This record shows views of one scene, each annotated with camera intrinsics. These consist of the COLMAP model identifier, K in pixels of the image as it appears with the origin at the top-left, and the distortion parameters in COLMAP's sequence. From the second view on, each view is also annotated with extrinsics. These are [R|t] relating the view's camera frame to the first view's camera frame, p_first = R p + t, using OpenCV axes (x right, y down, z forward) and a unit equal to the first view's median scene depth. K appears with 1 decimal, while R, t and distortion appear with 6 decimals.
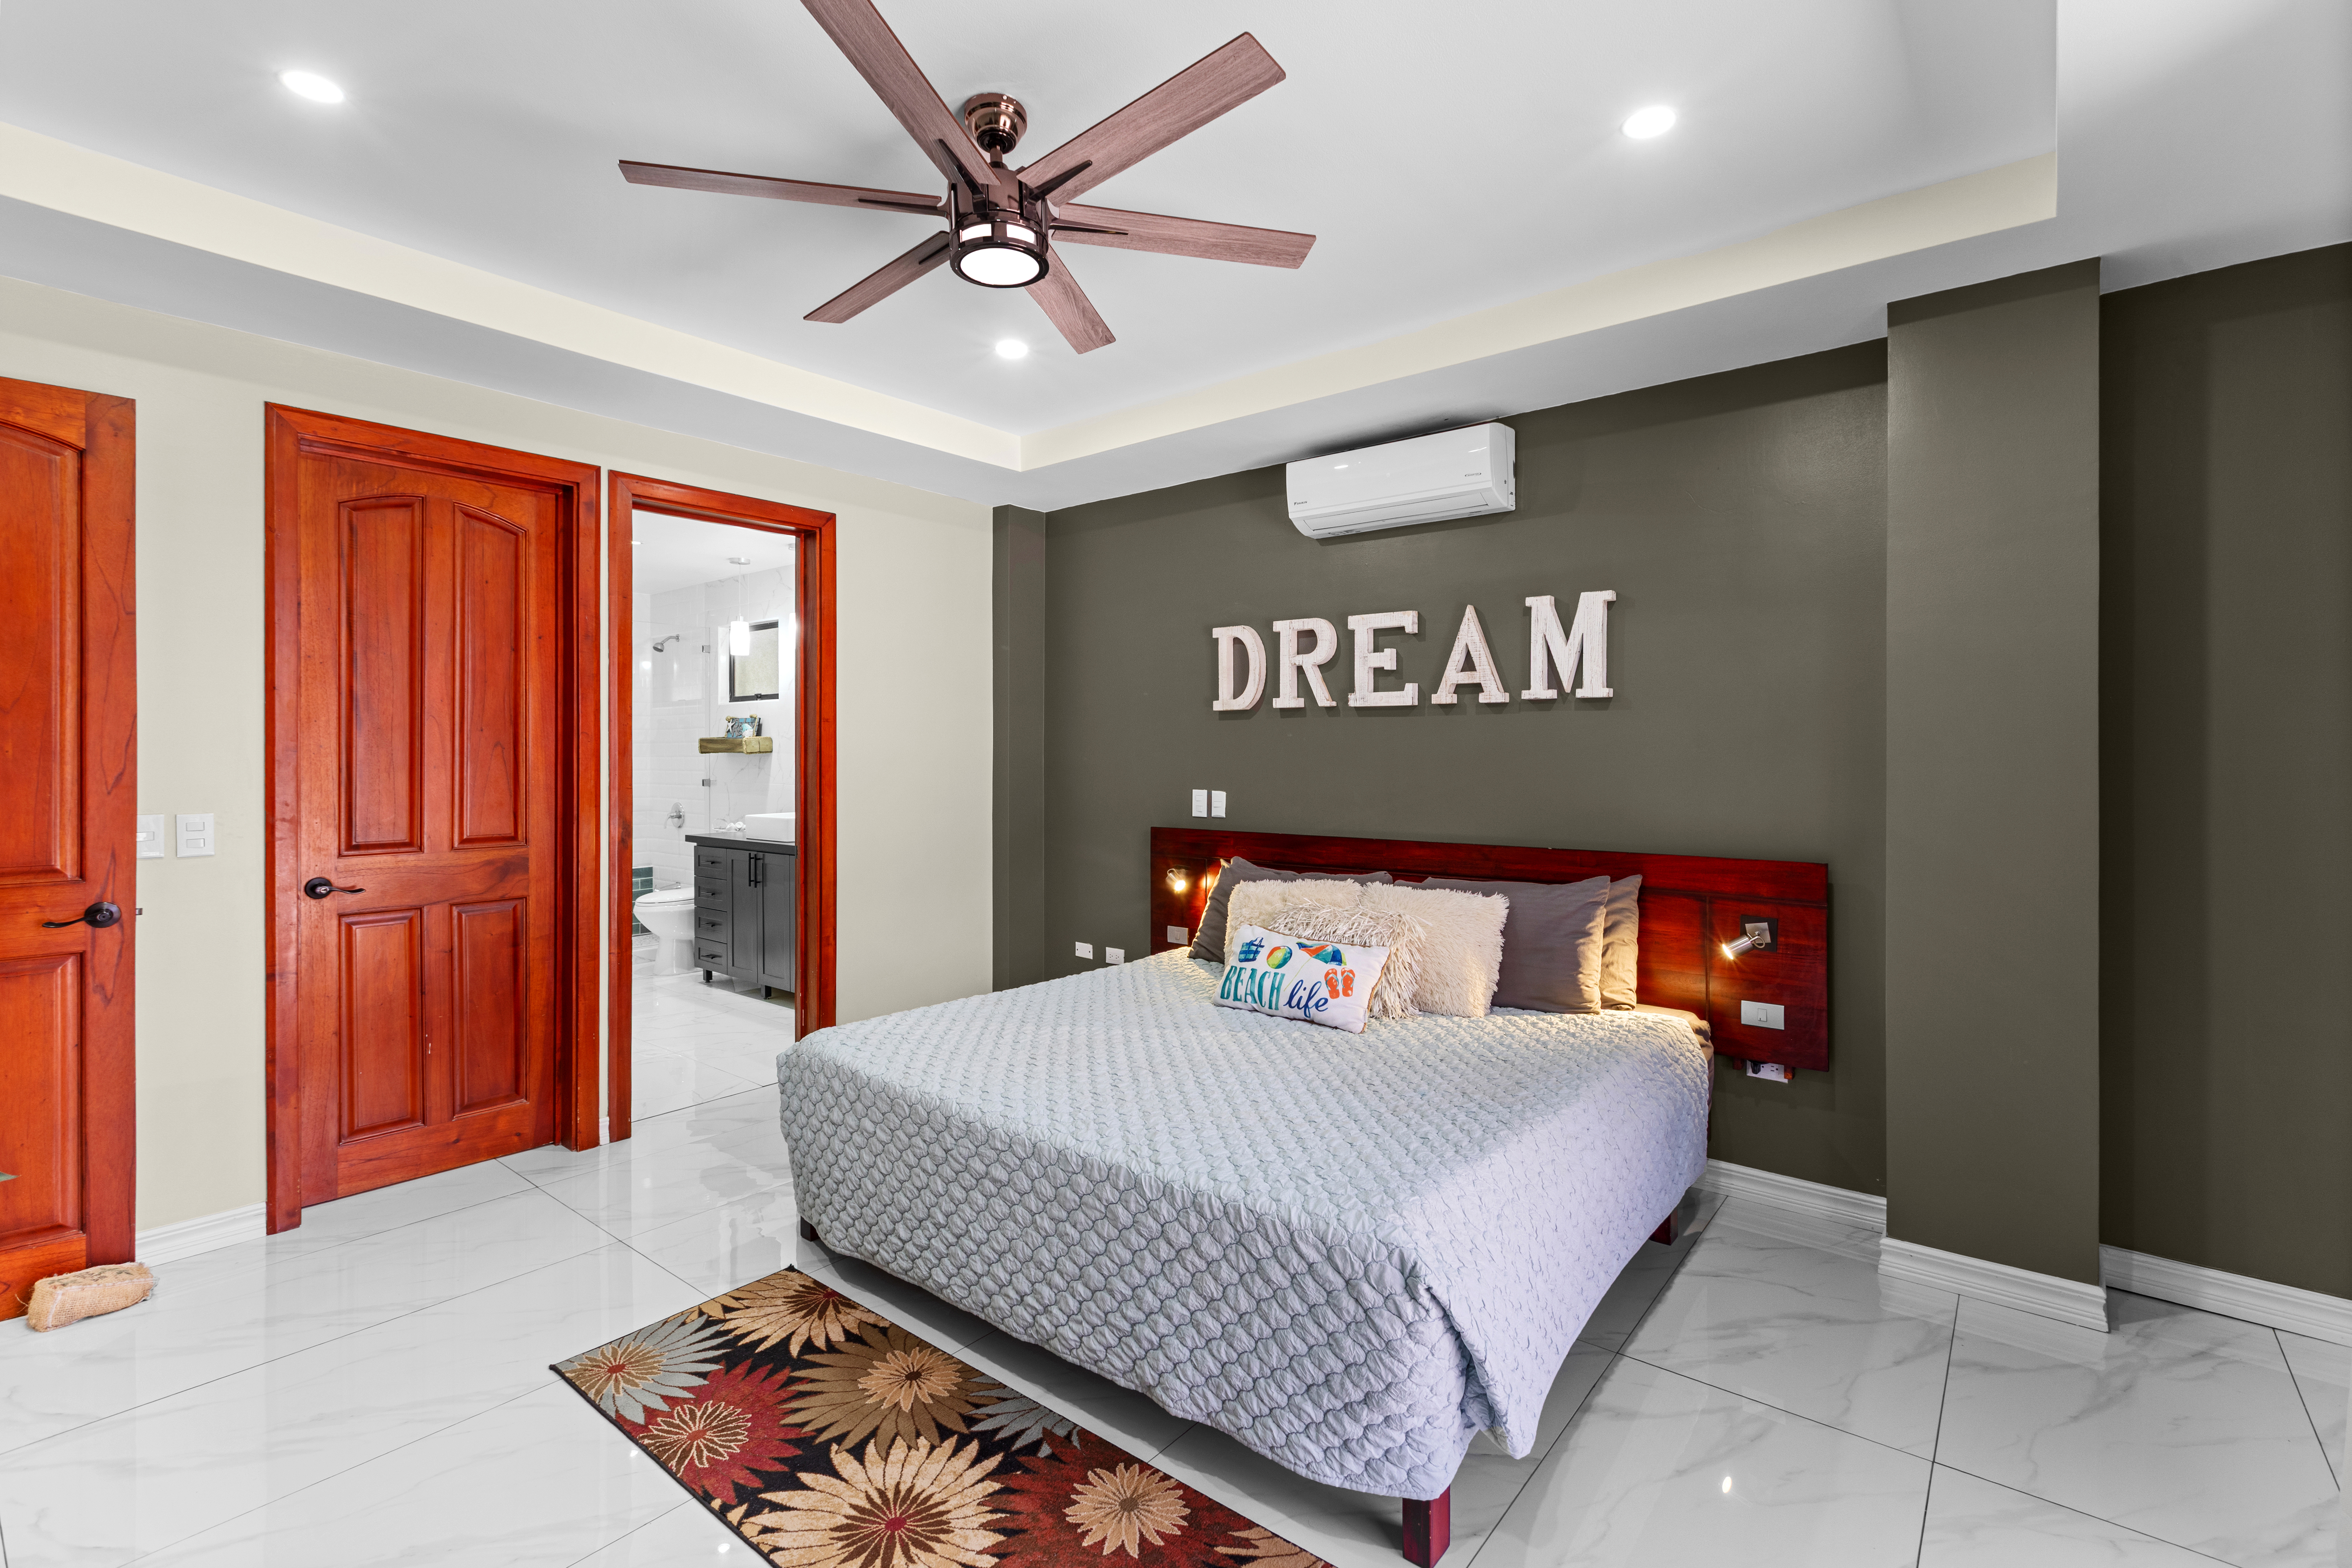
lens RADIAL K [[1060.8, 0, 1179.2], [0, 1060.8, 760.0], [0, 0, 1]] dist [0.002988, -0.000425]
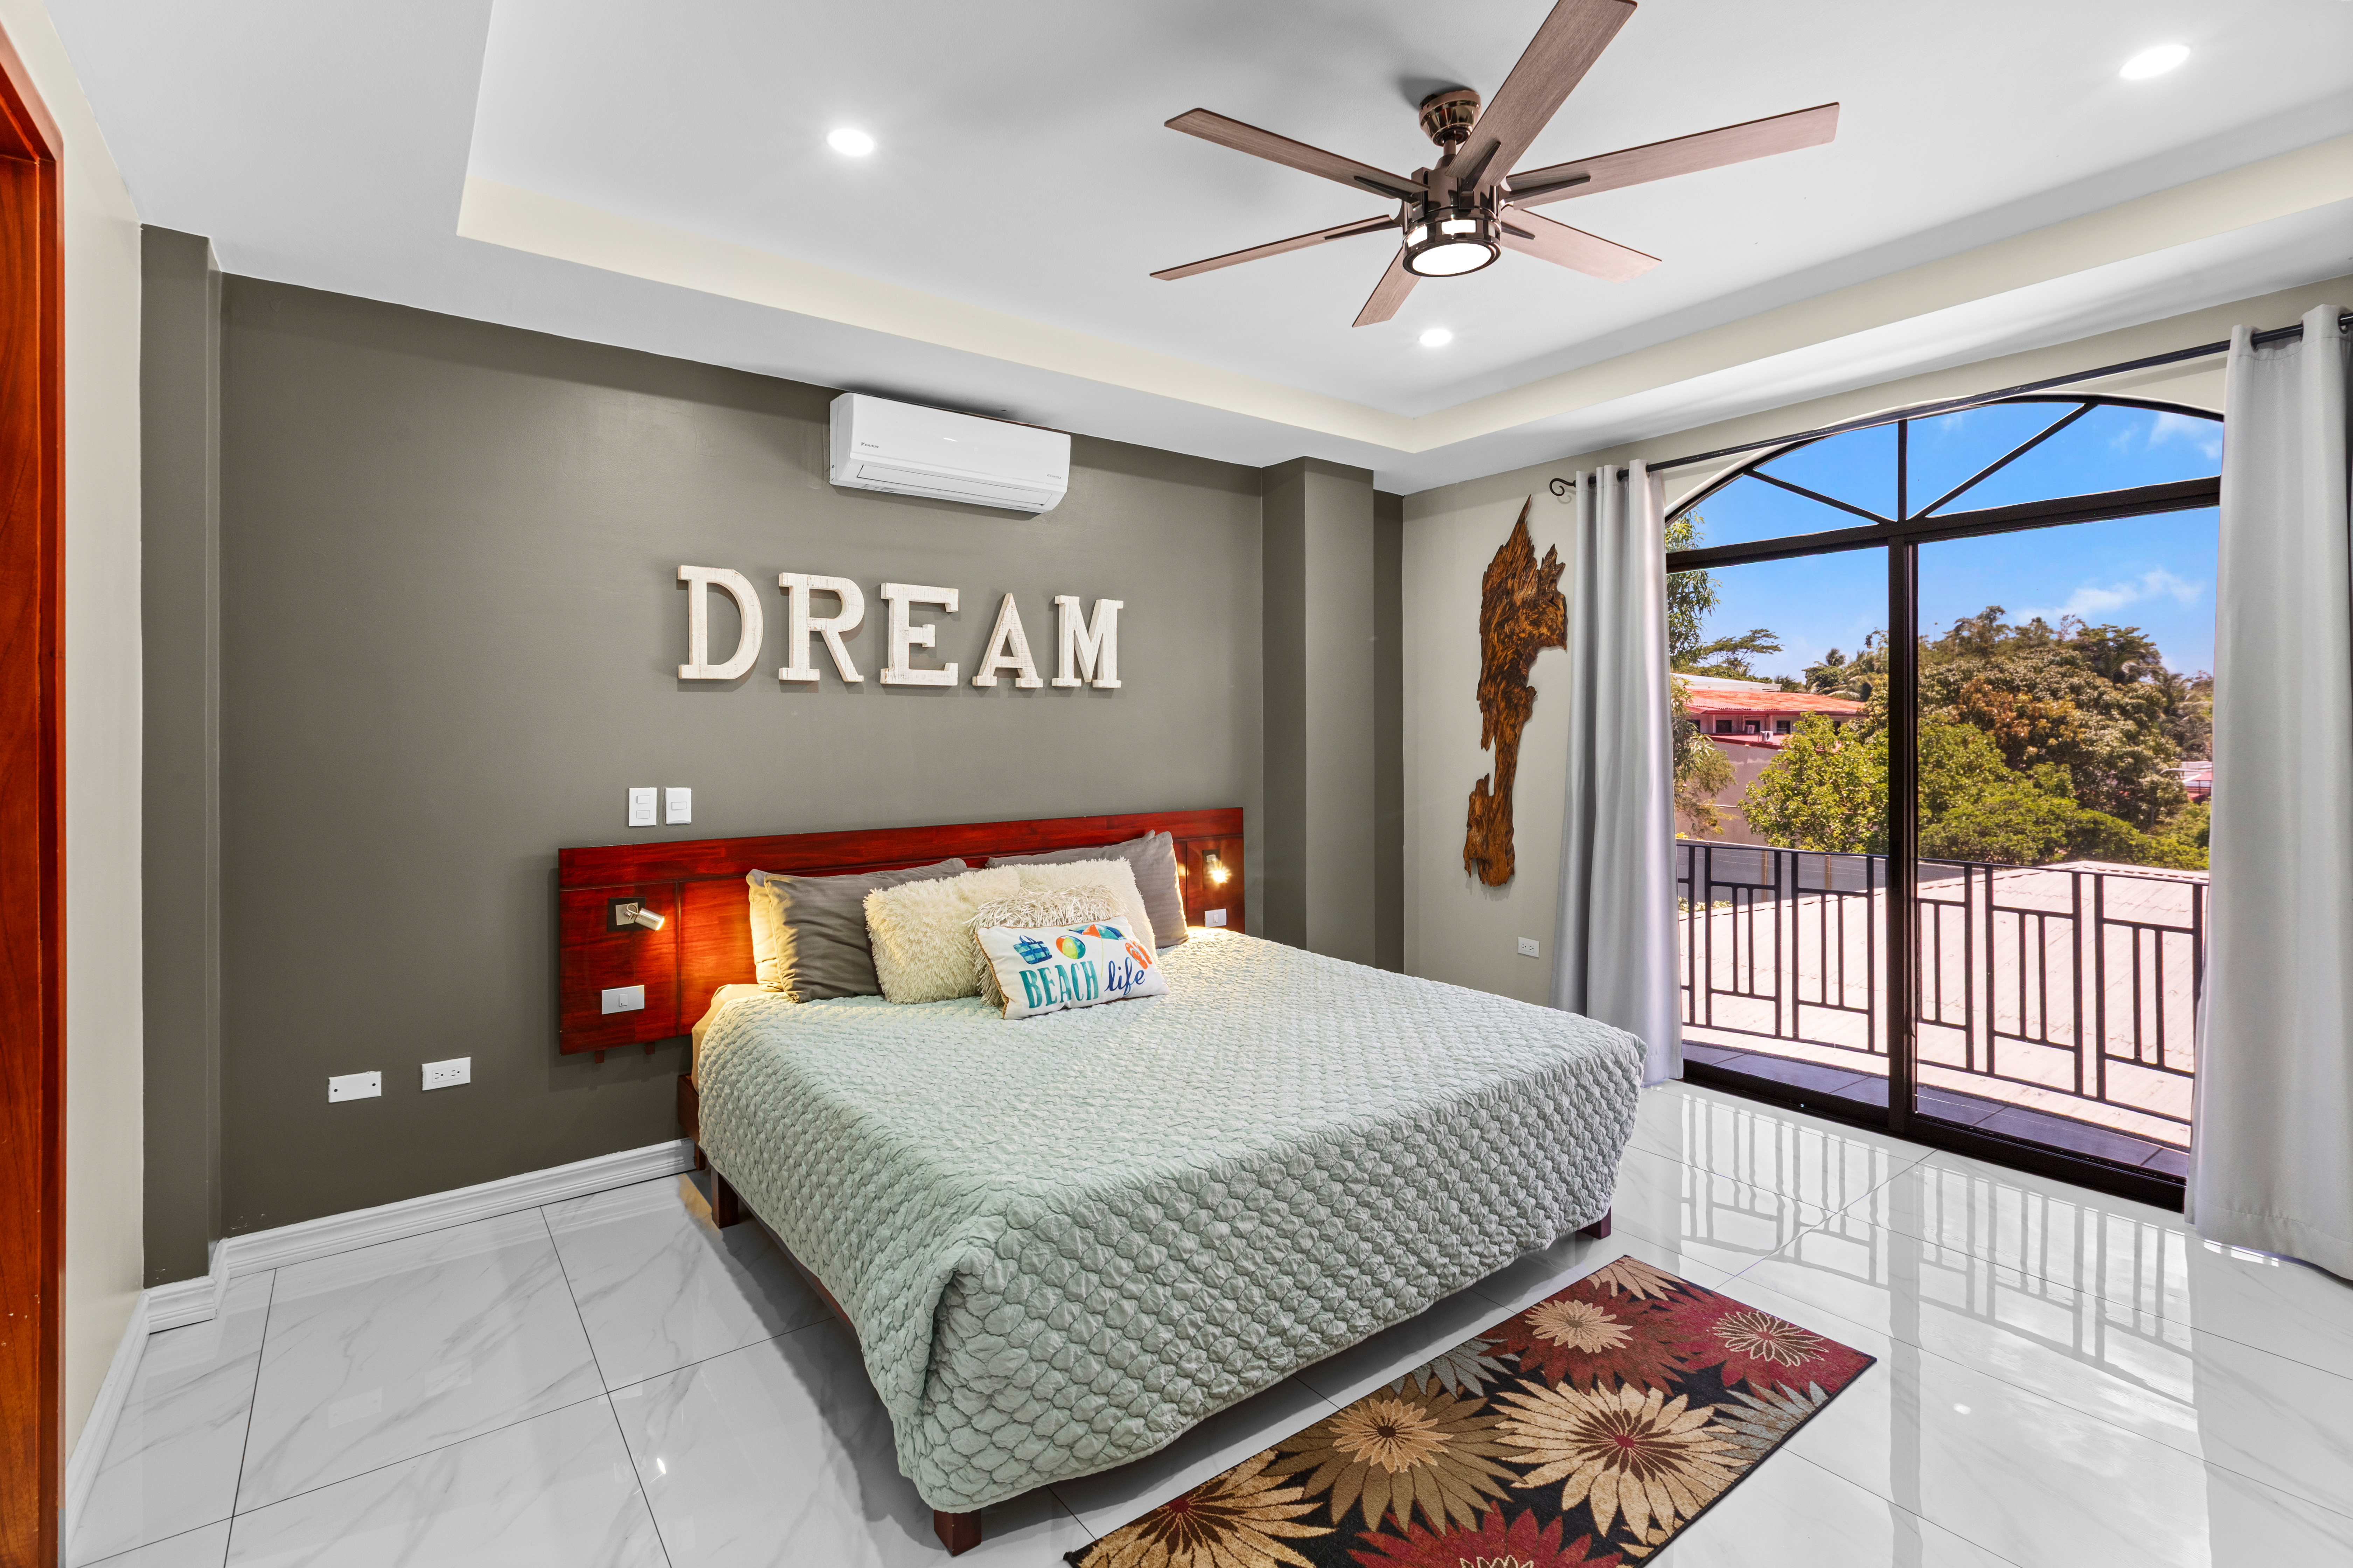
lens RADIAL K [[1079.3, 0, 1175.4], [0, 1079.3, 738.1], [0, 0, 1]] dist [-0.000739, 0.000742]
pose [[0.243355, -0.005625, 0.969921, -0.744875], [0.009816, 0.999946, 0.003336, -0.004798], [-0.969888, 0.008708, 0.243398, 0.602493]]
